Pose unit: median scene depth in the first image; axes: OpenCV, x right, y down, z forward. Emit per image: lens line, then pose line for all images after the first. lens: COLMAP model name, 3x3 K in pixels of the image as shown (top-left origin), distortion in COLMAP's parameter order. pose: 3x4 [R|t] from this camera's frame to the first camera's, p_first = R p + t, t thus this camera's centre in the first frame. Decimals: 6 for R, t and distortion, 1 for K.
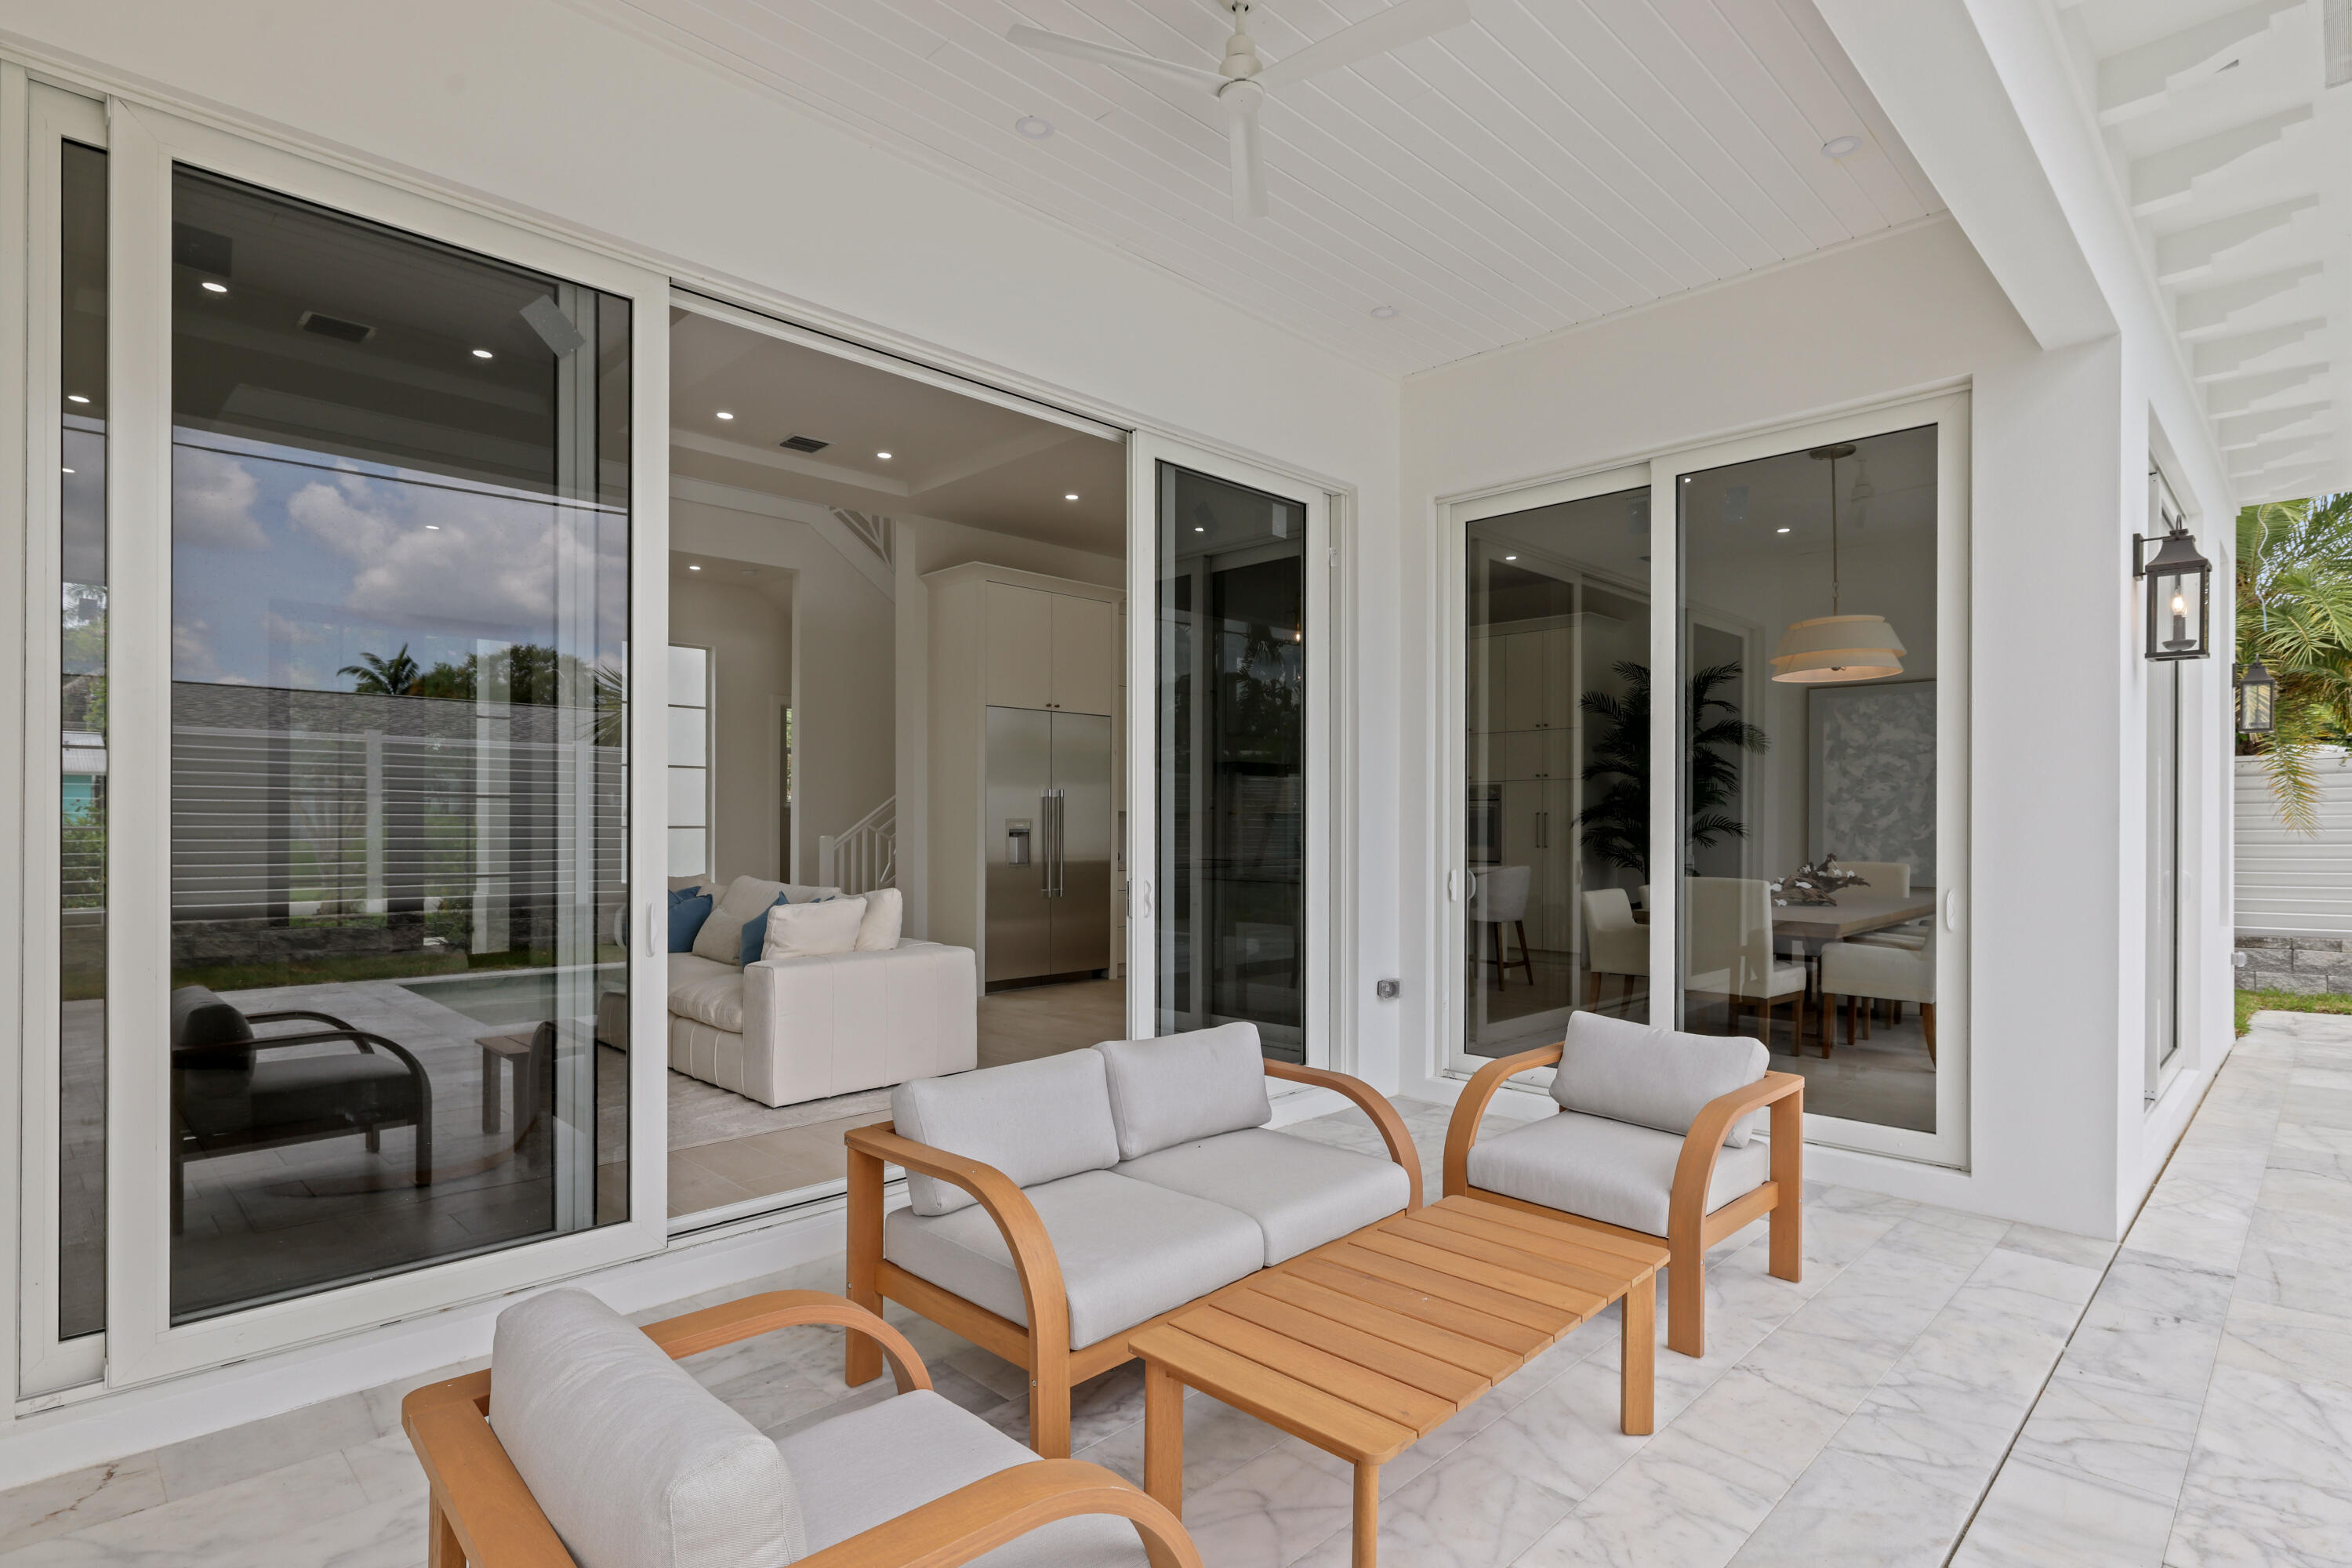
lens RADIAL K [[1178.1, 0, 1180.3], [0, 1178.1, 804.7], [0, 0, 1]] dist [0.000579, 0.000132]
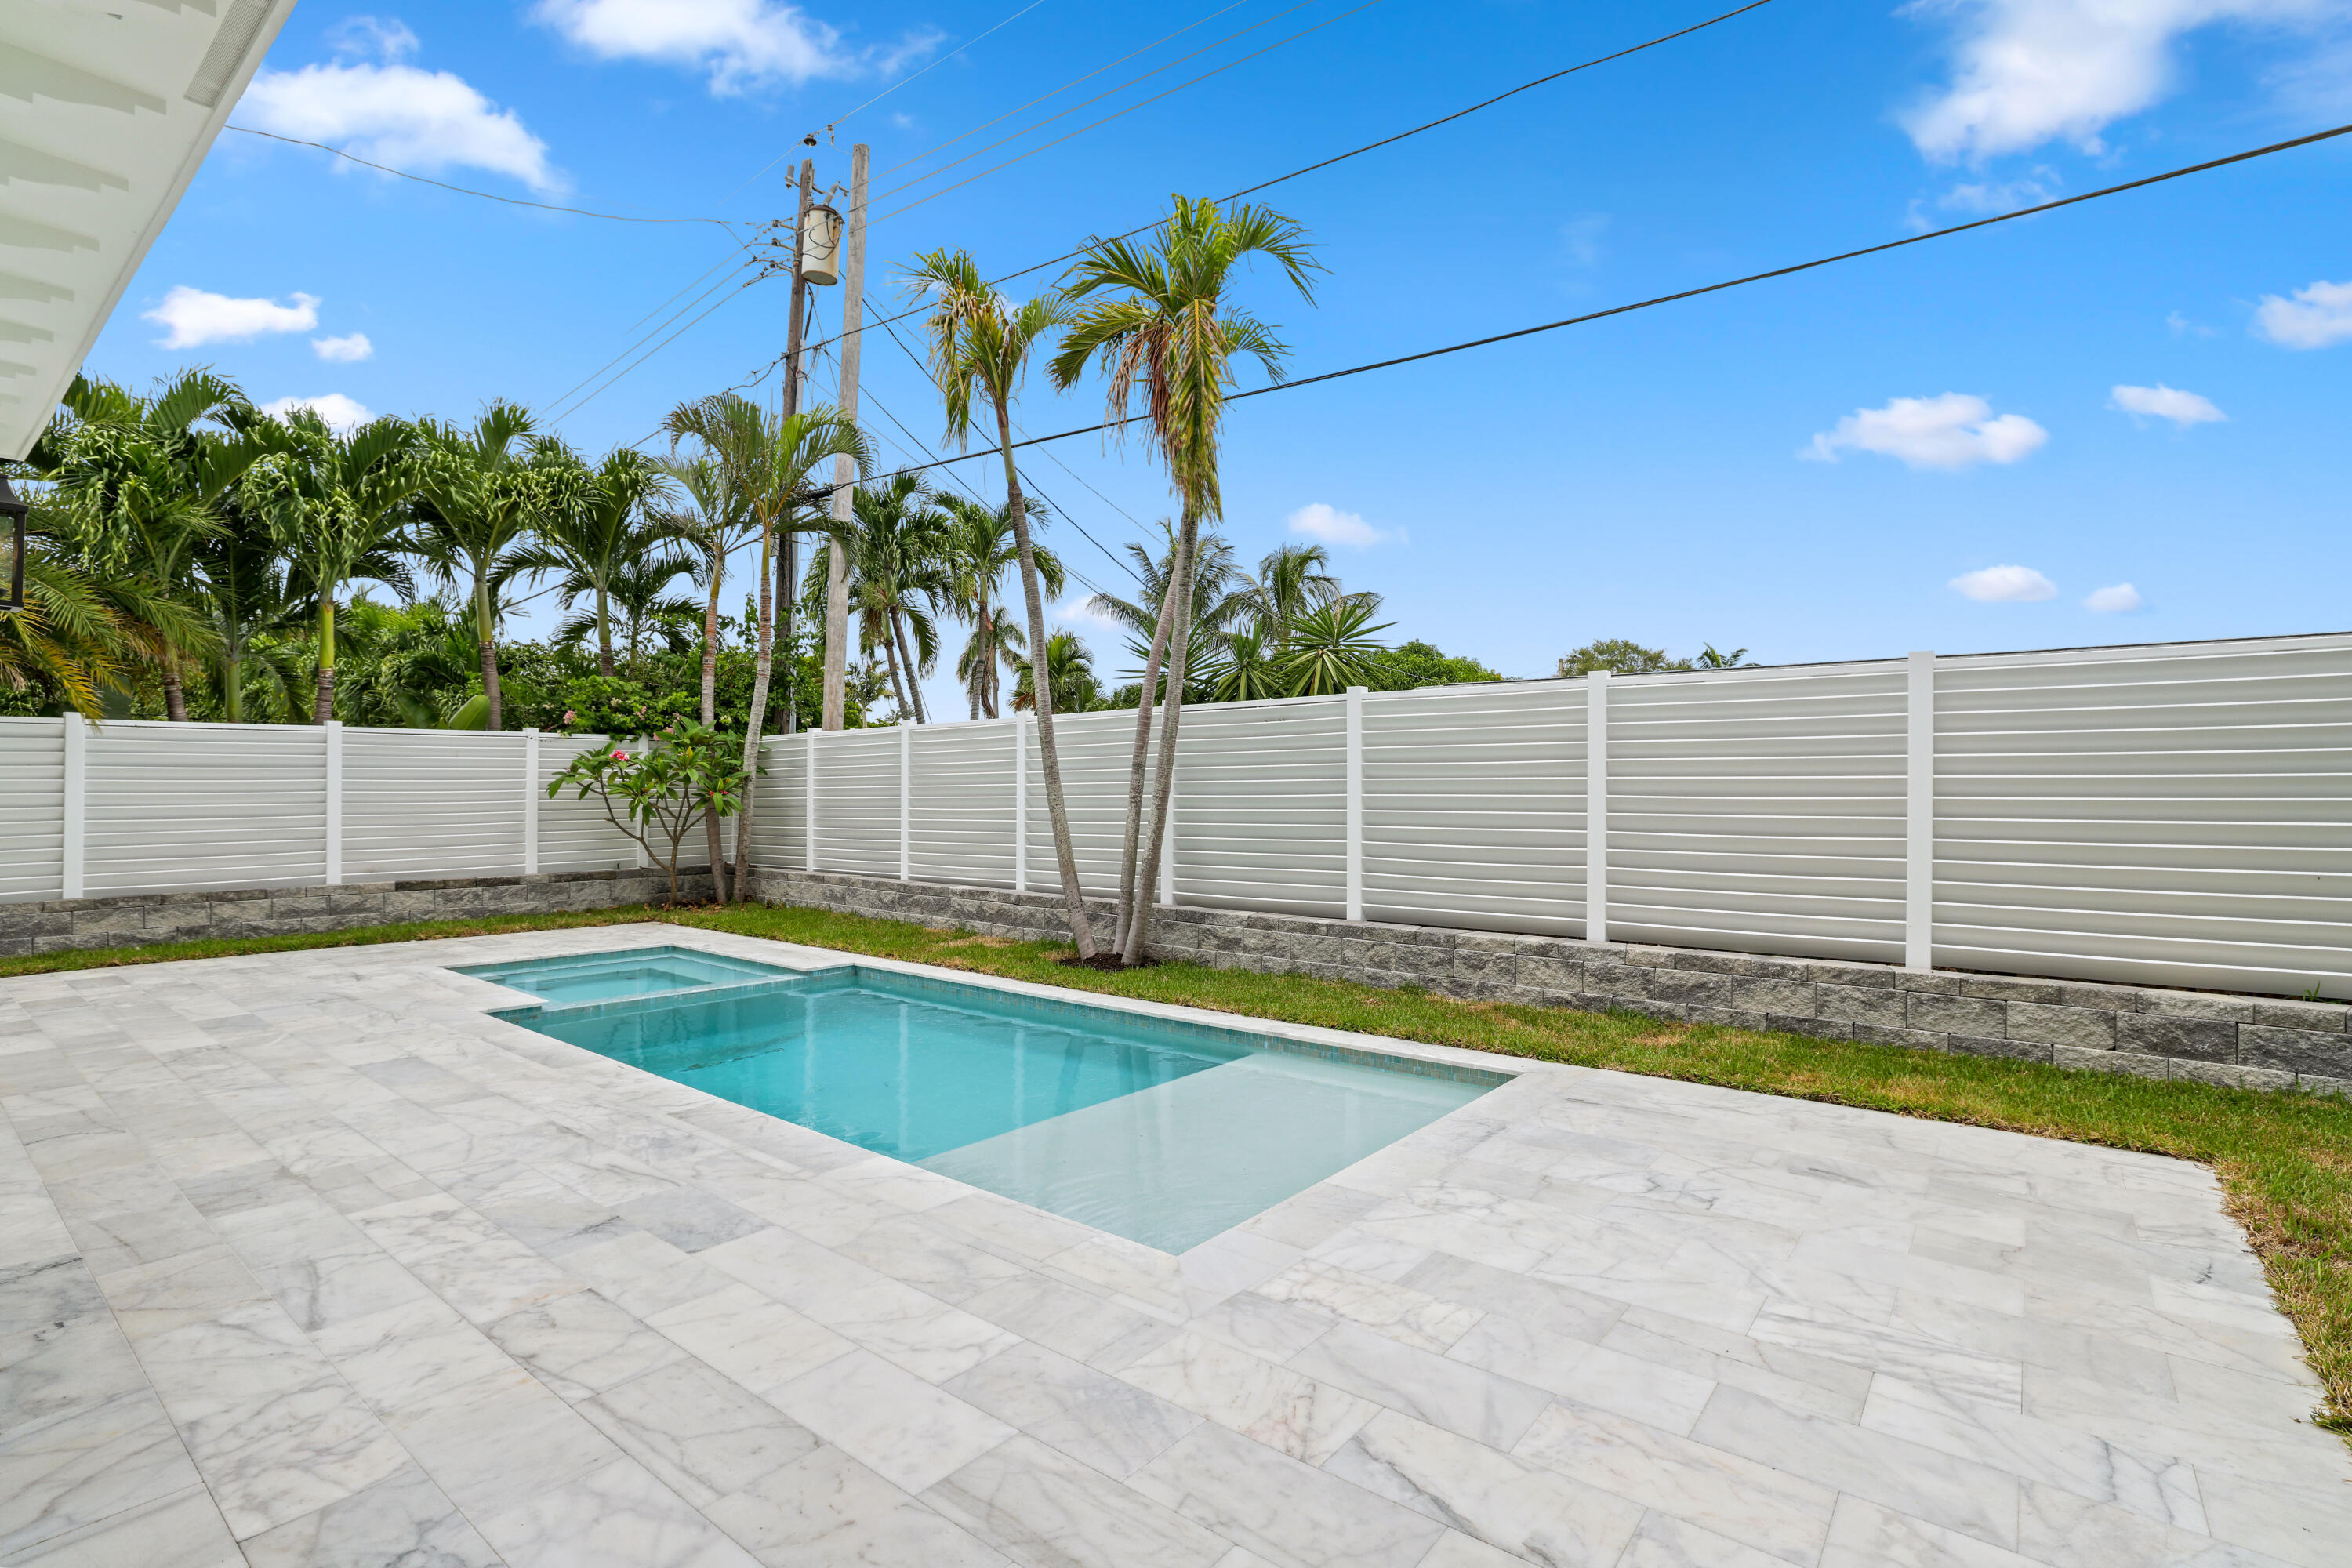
lens RADIAL K [[1090.0, 0, 1189.4], [0, 1090.0, 785.0], [0, 0, 1]] dist [-0.007039, 0.000314]
pose [[-0.127364, 0.002346, 0.991853, -0.112330], [-0.016294, 0.999857, -0.004458, 0.000619], [-0.991722, -0.016729, -0.127307, 0.228961]]
